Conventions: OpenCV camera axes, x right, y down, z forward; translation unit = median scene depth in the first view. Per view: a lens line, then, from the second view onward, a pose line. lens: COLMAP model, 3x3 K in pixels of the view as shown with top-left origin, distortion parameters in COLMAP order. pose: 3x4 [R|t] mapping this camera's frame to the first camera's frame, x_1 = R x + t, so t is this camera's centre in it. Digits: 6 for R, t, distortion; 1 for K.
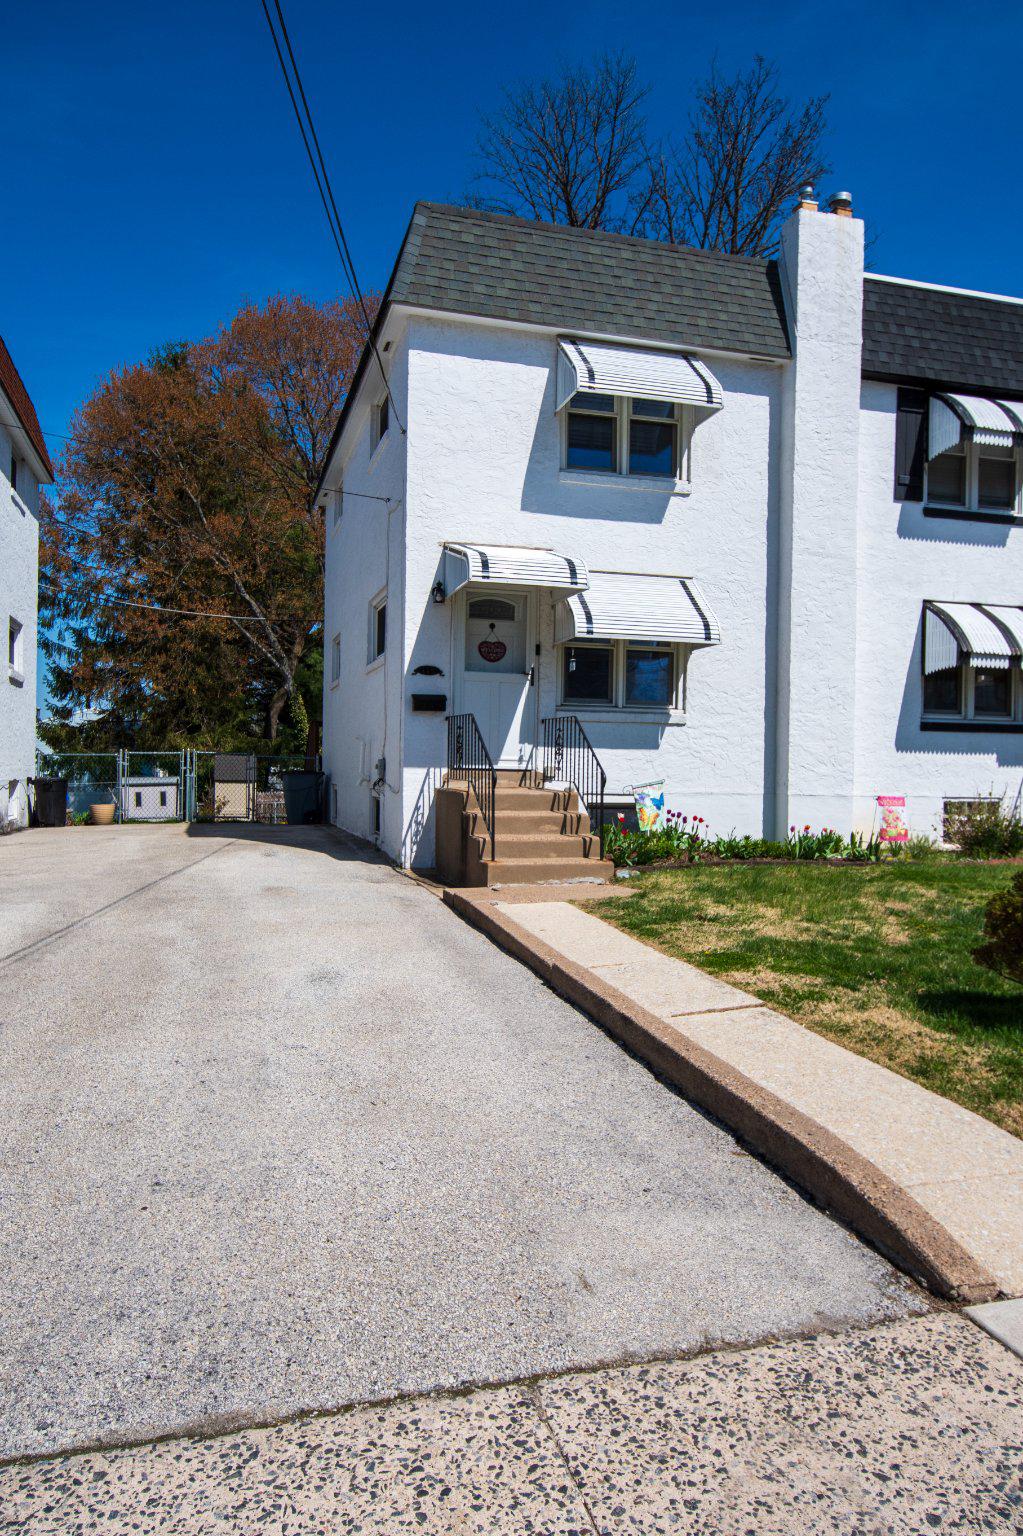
lens RADIAL K [[1321.4, 0, 645.3], [0, 1321.4, 768.5], [0, 0, 1]] dist [0.018173, -0.002103]
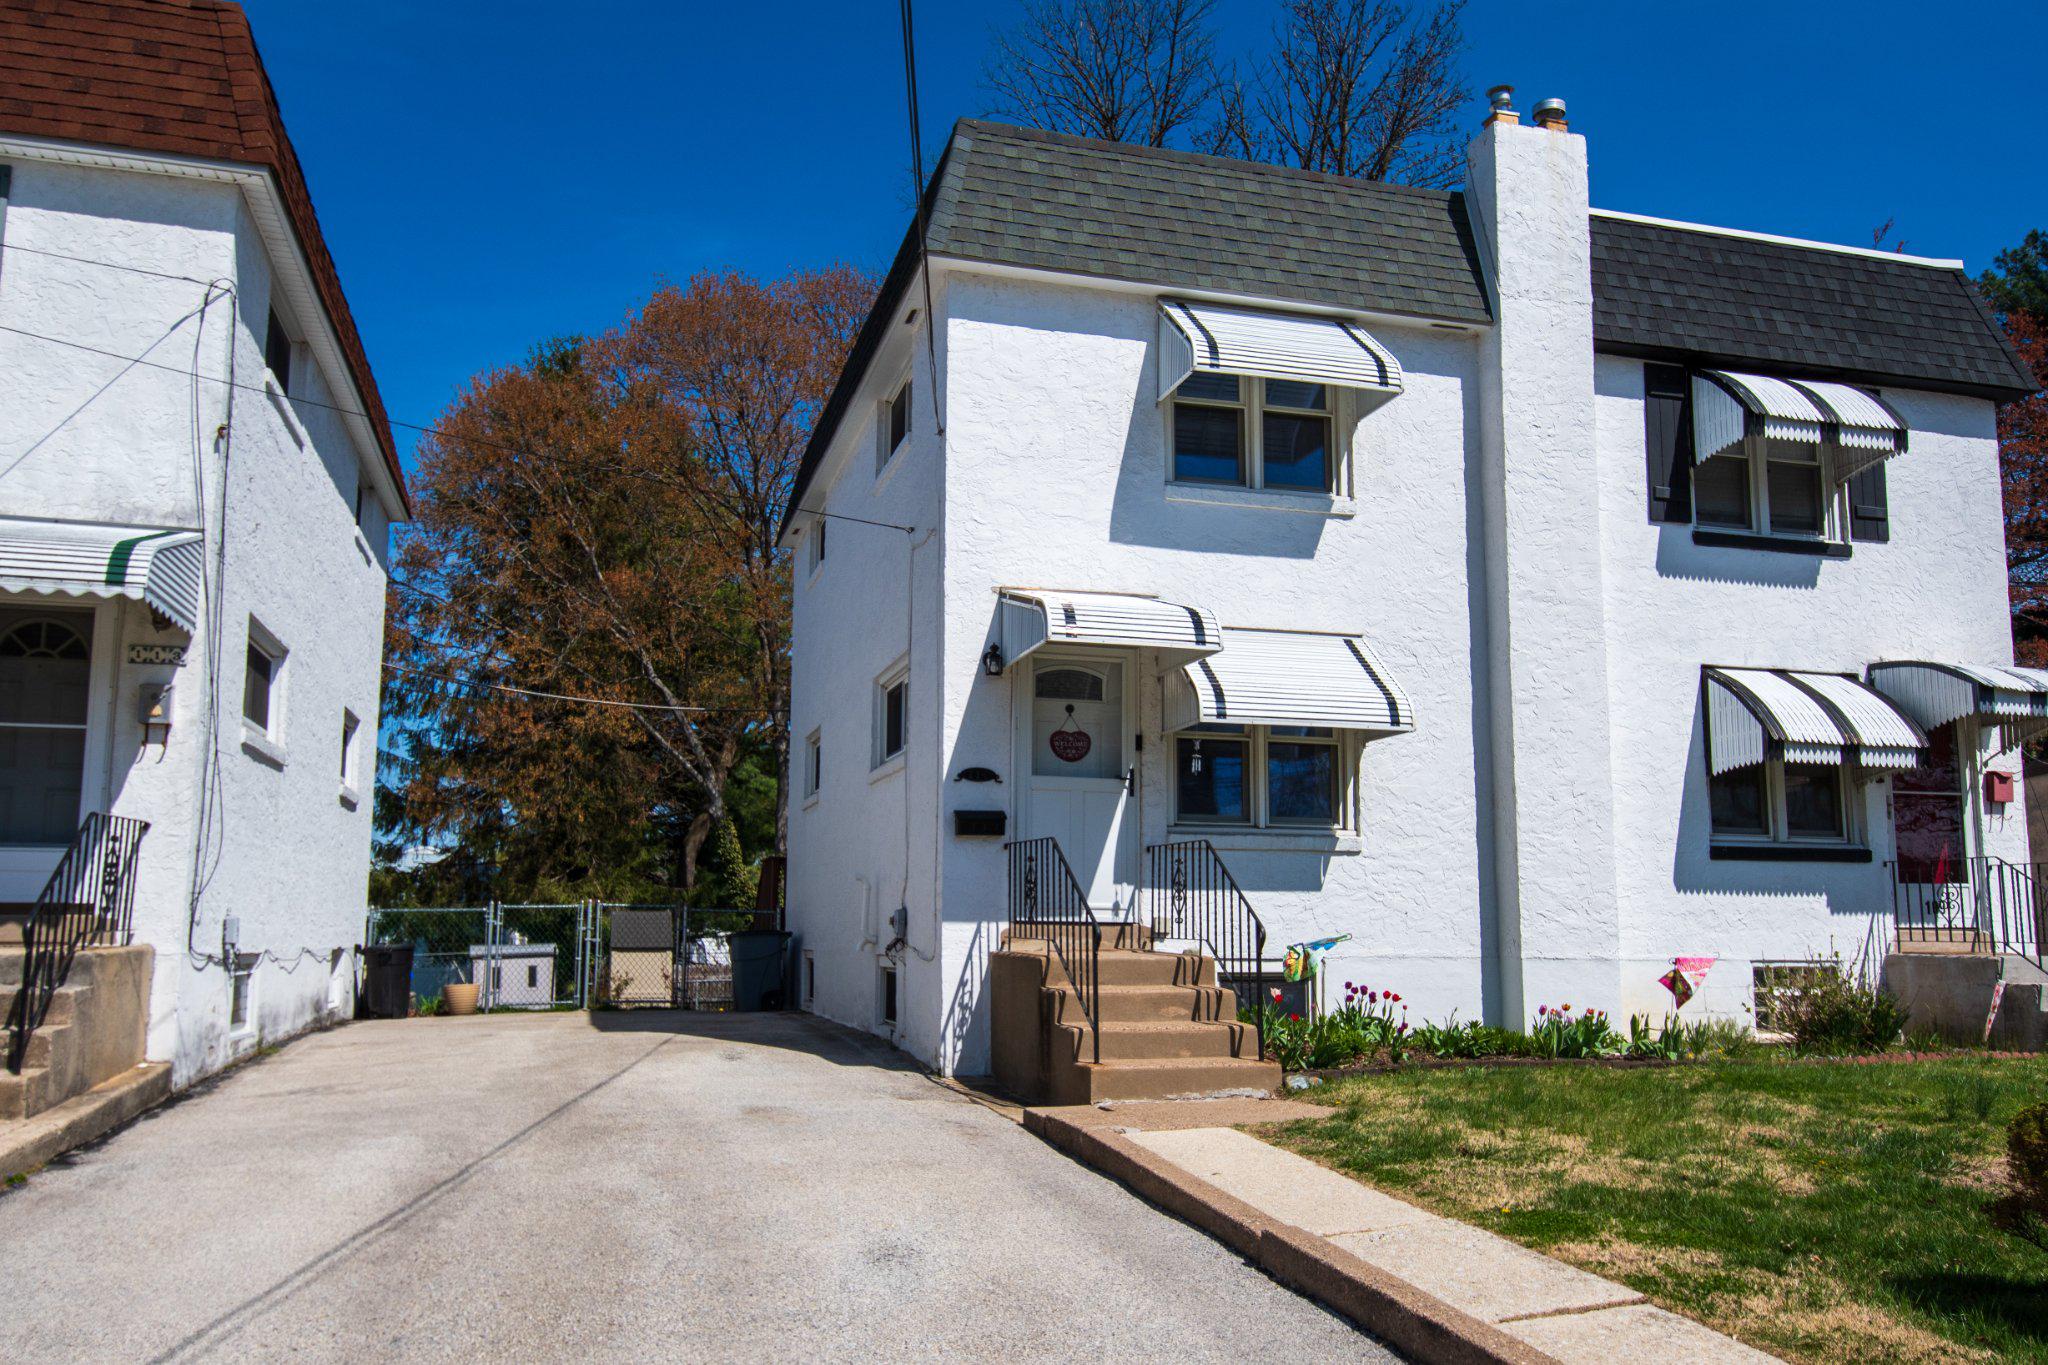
lens RADIAL K [[1761.8, 0, 1024.0], [0, 1761.8, 682.5], [0, 0, 1]] dist [0.018173, -0.002103]
pose [[0.999873, -0.010756, -0.011740, -0.127215], [0.008940, 0.989380, -0.145076, 0.009283], [0.013176, 0.144953, 0.989351, 0.105426]]
